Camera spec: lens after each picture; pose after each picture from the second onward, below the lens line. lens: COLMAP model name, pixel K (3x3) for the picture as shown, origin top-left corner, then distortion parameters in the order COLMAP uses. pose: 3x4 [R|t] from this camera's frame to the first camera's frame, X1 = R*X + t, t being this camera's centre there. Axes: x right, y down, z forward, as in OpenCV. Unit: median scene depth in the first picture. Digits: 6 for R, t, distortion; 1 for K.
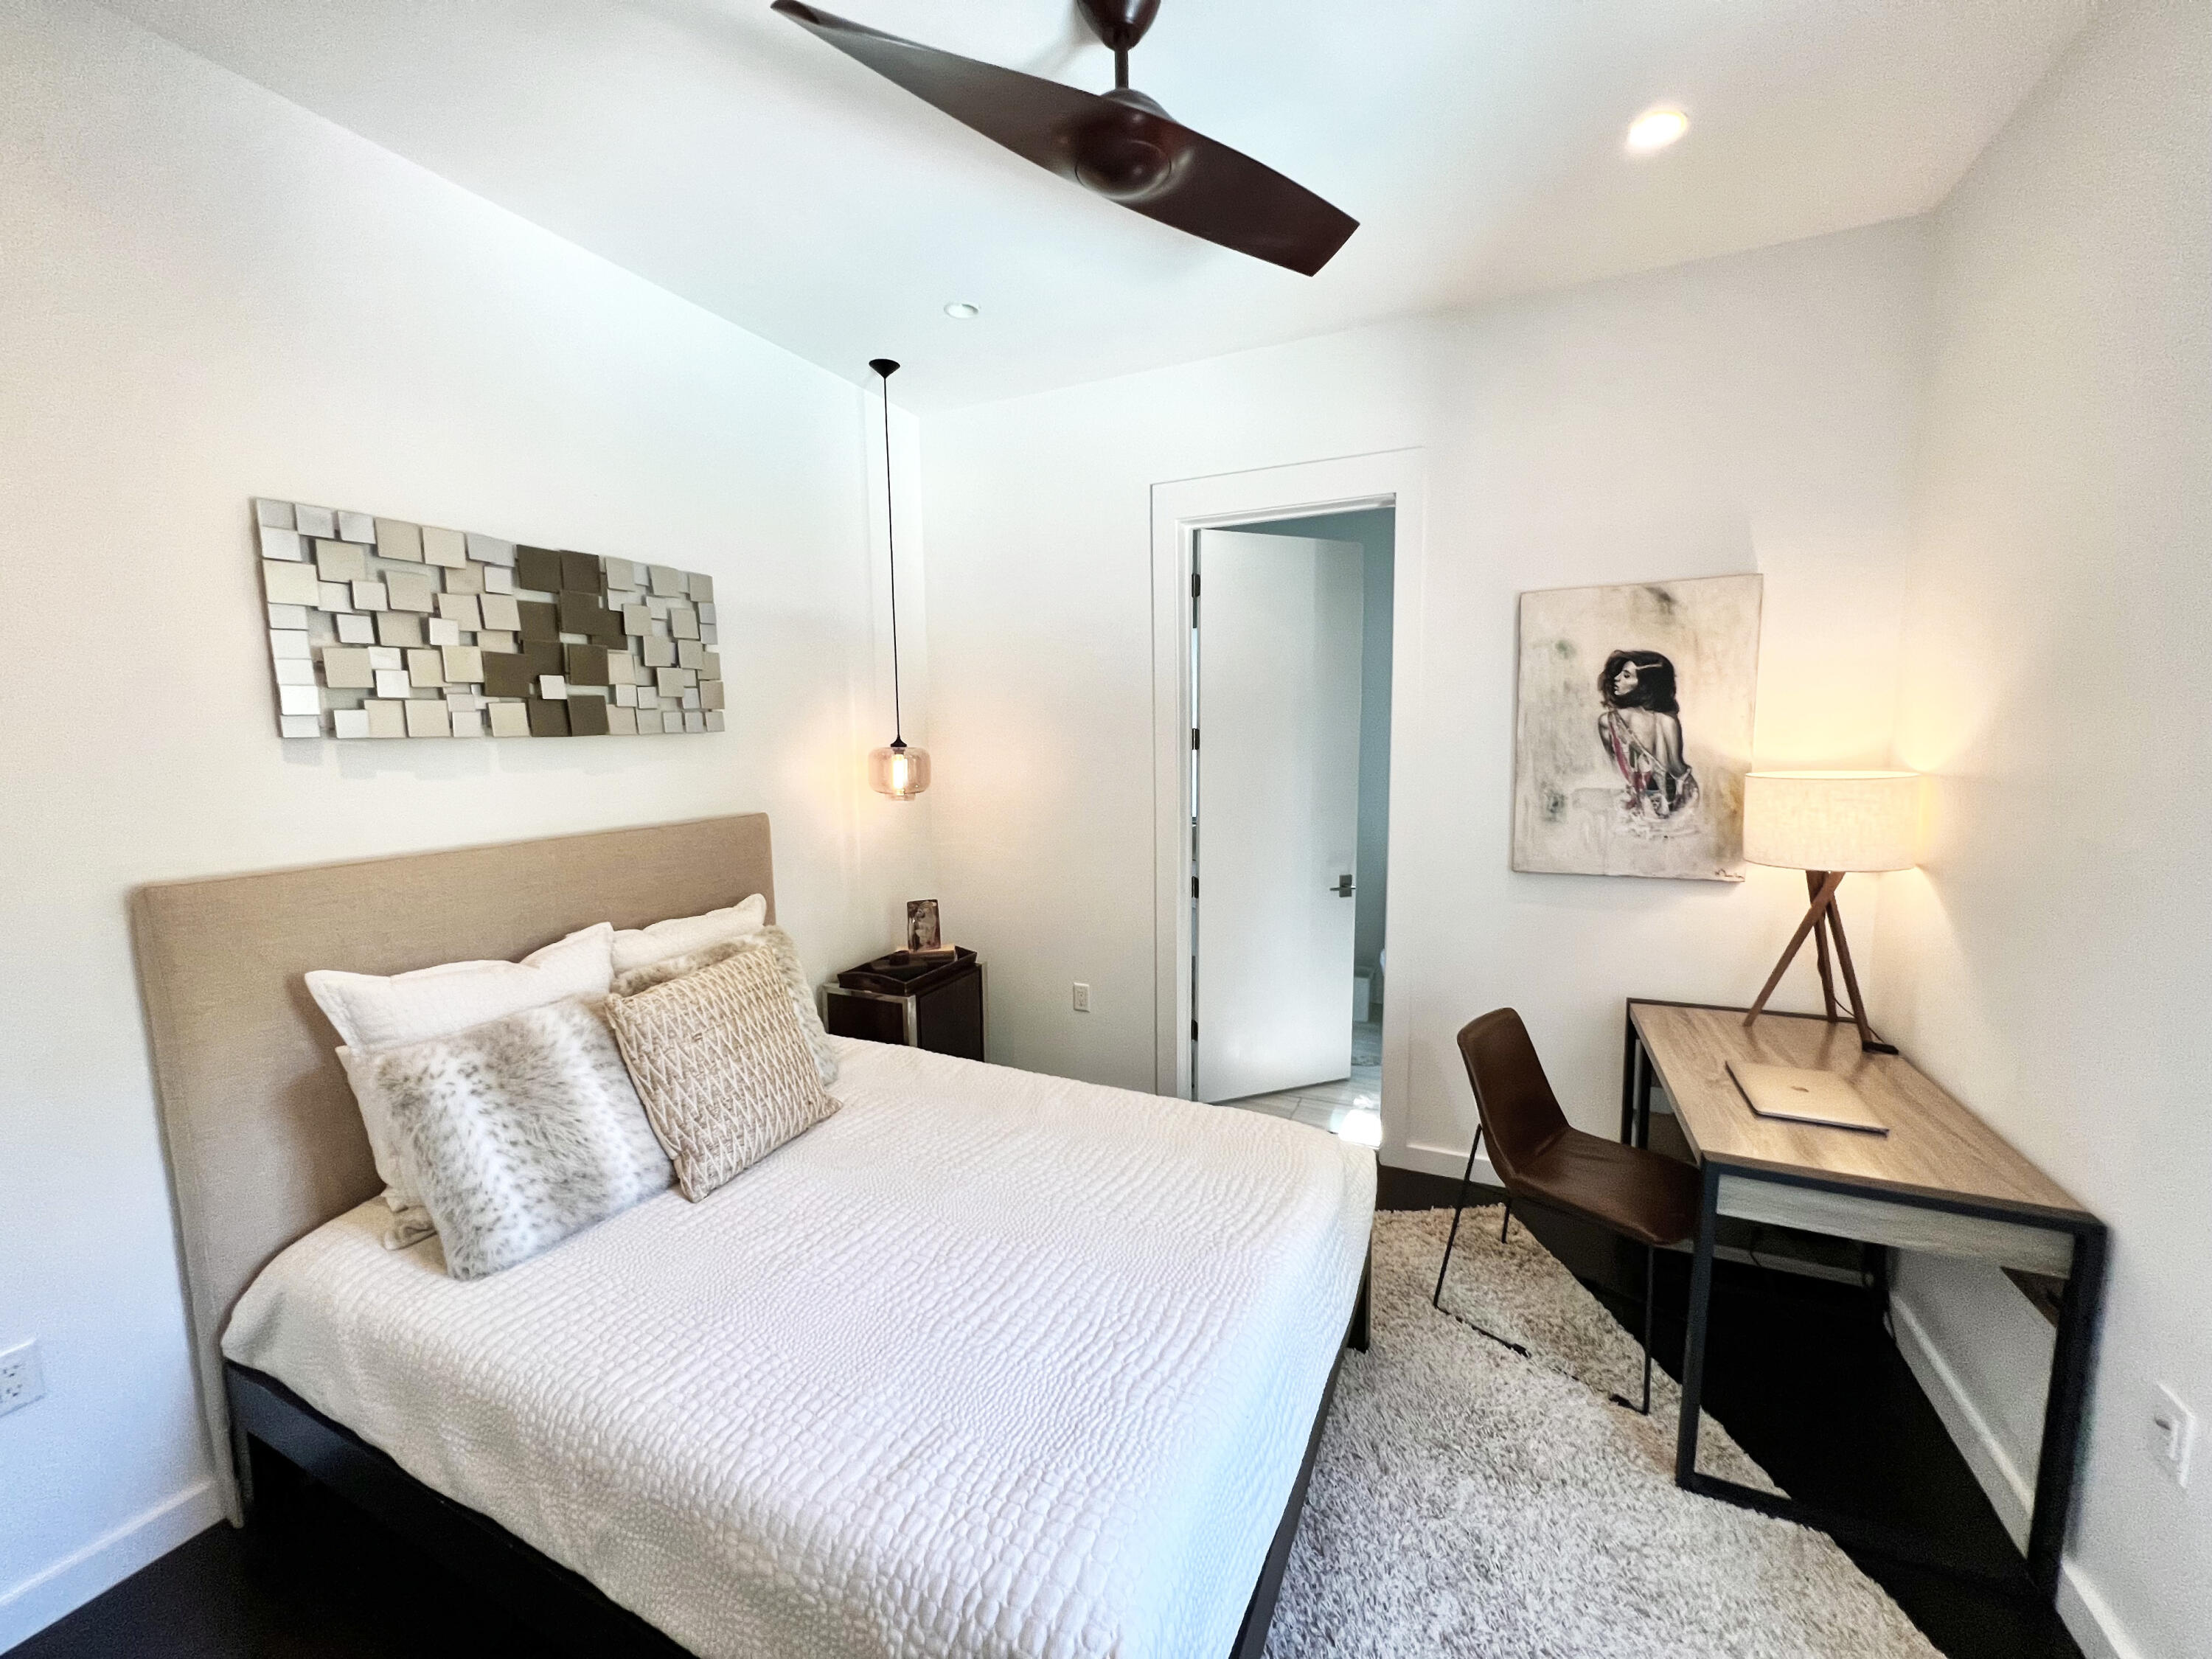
lens RADIAL K [[882.0, 0, 1103.7], [0, 882.0, 829.7], [0, 0, 1]] dist [0.001218, -0.000455]
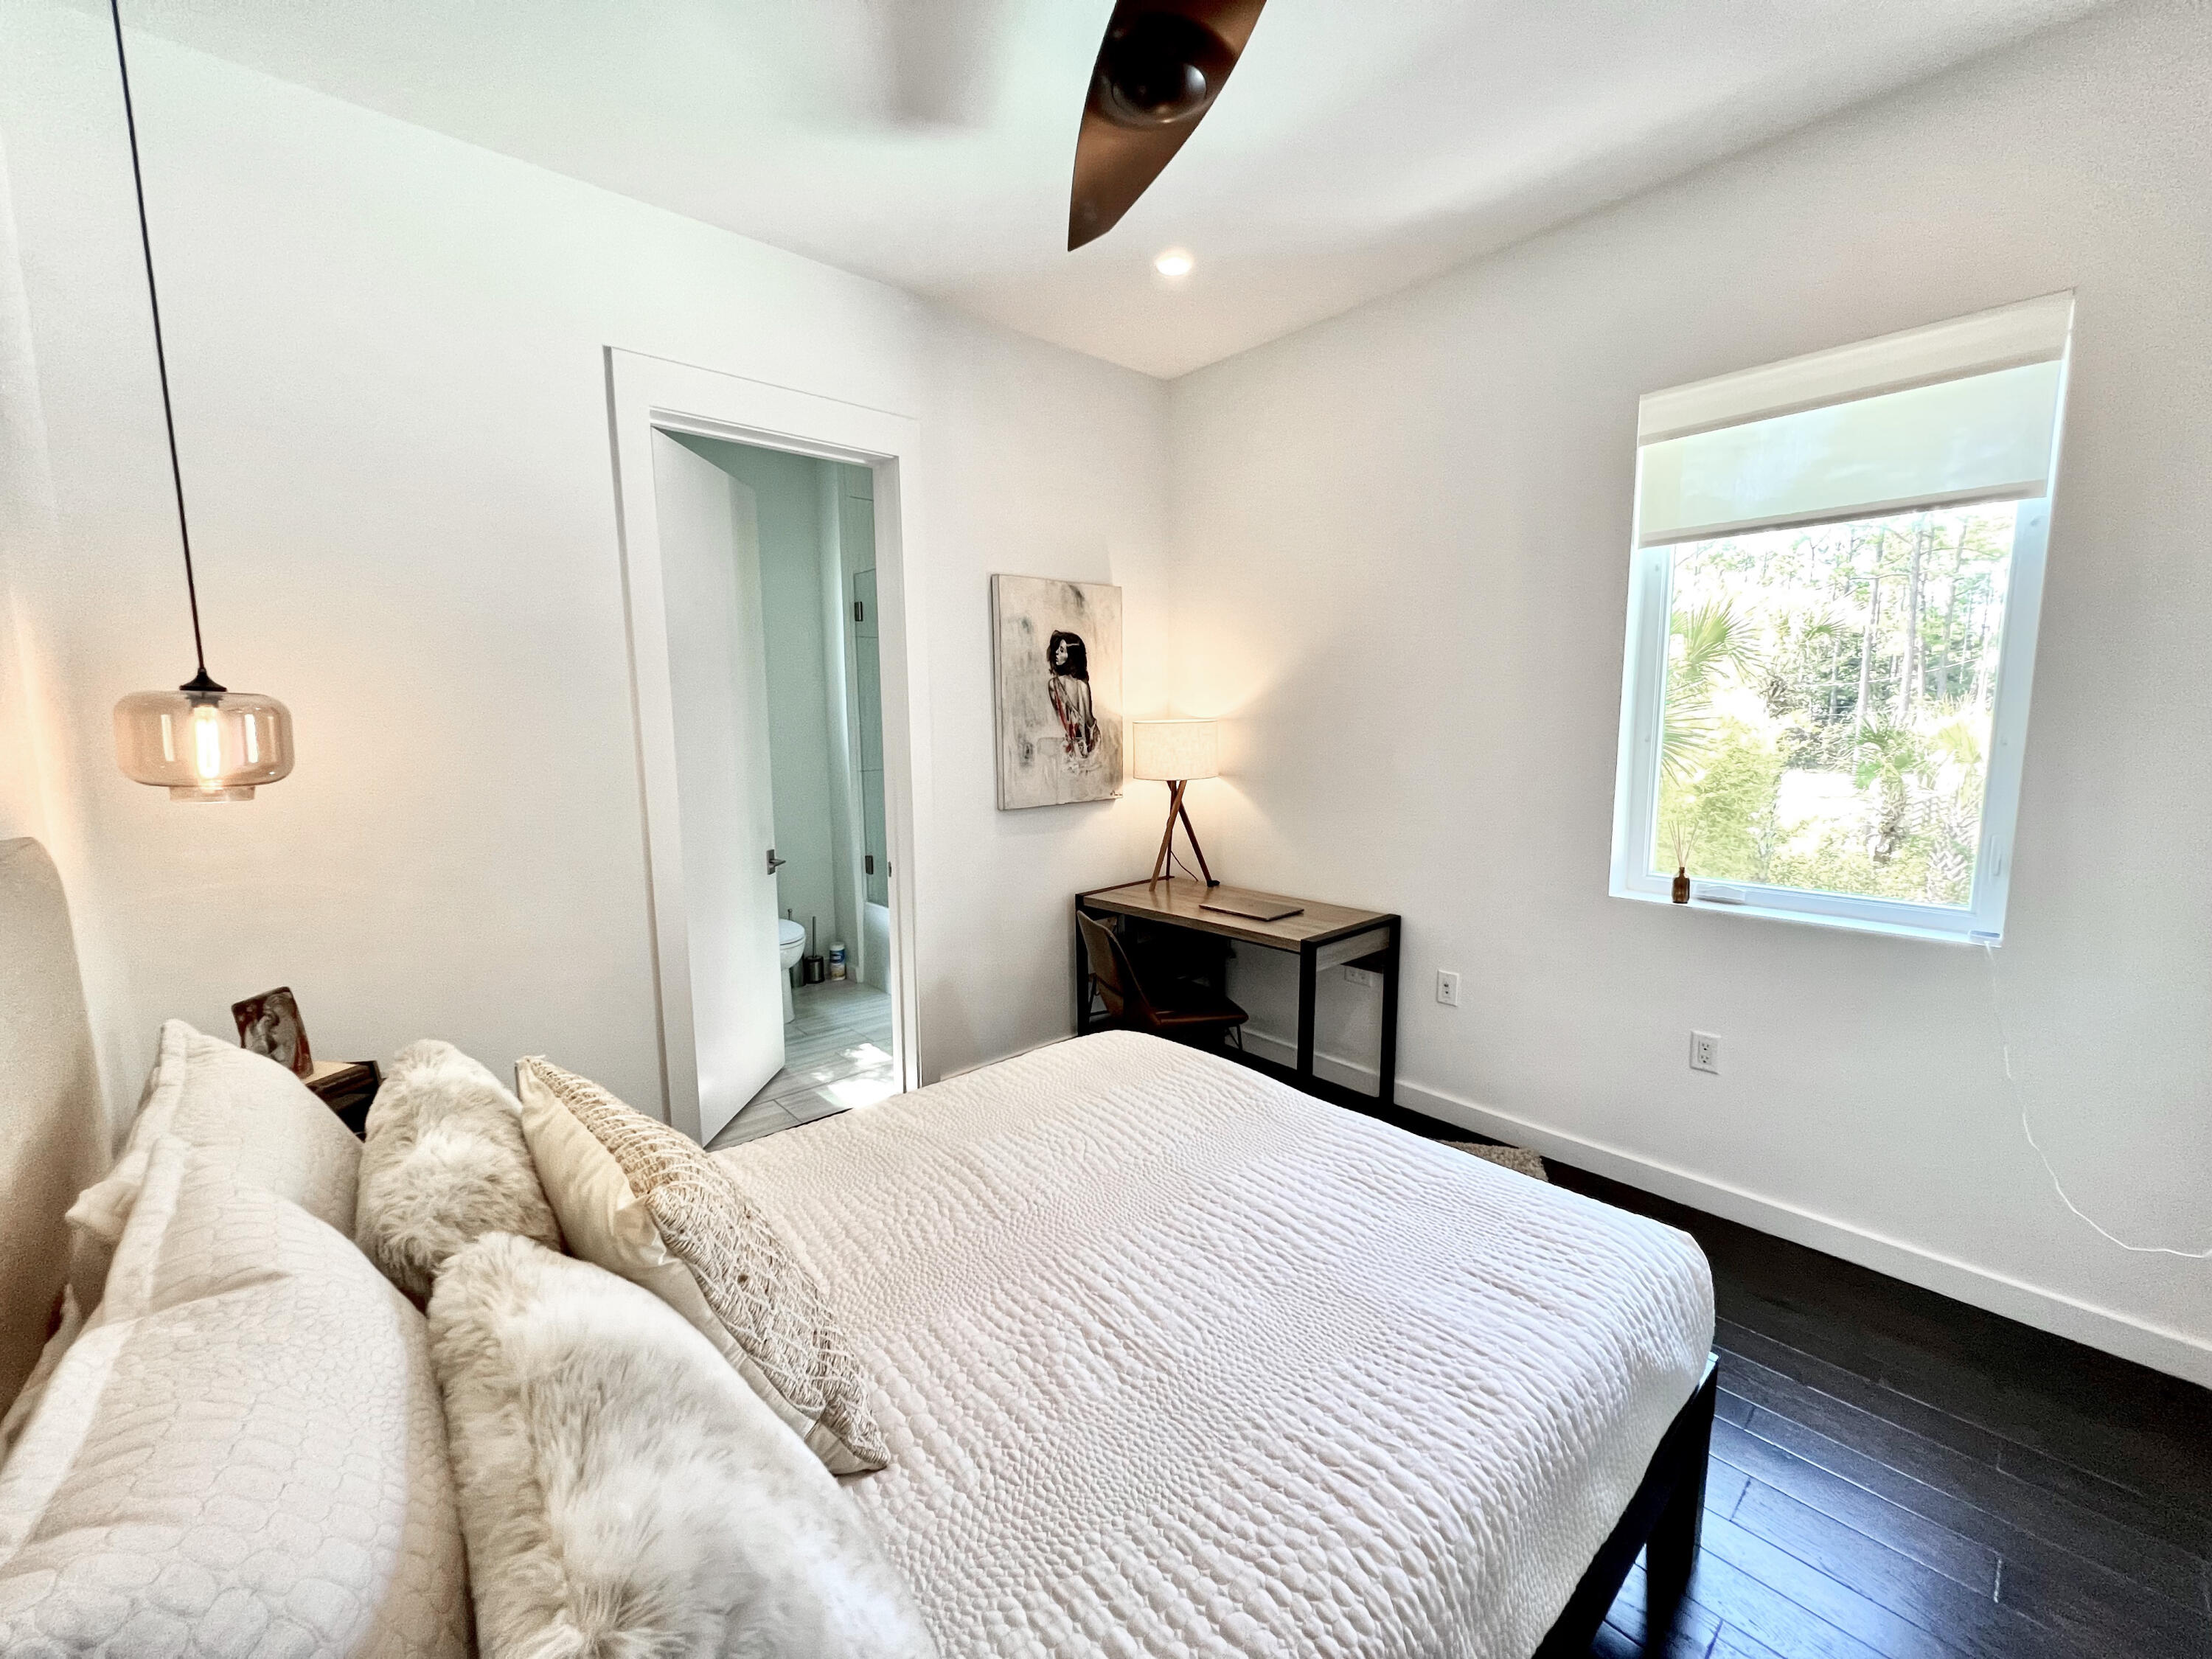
lens RADIAL K [[882.0, 0, 1108.6], [0, 882.0, 829.7], [0, 0, 1]] dist [0.001218, -0.000455]
pose [[0.395017, -0.110379, 0.912019, -0.608772], [0.105703, 0.991623, 0.074231, 0.000236], [-0.912573, 0.067081, 0.403375, 0.421557]]
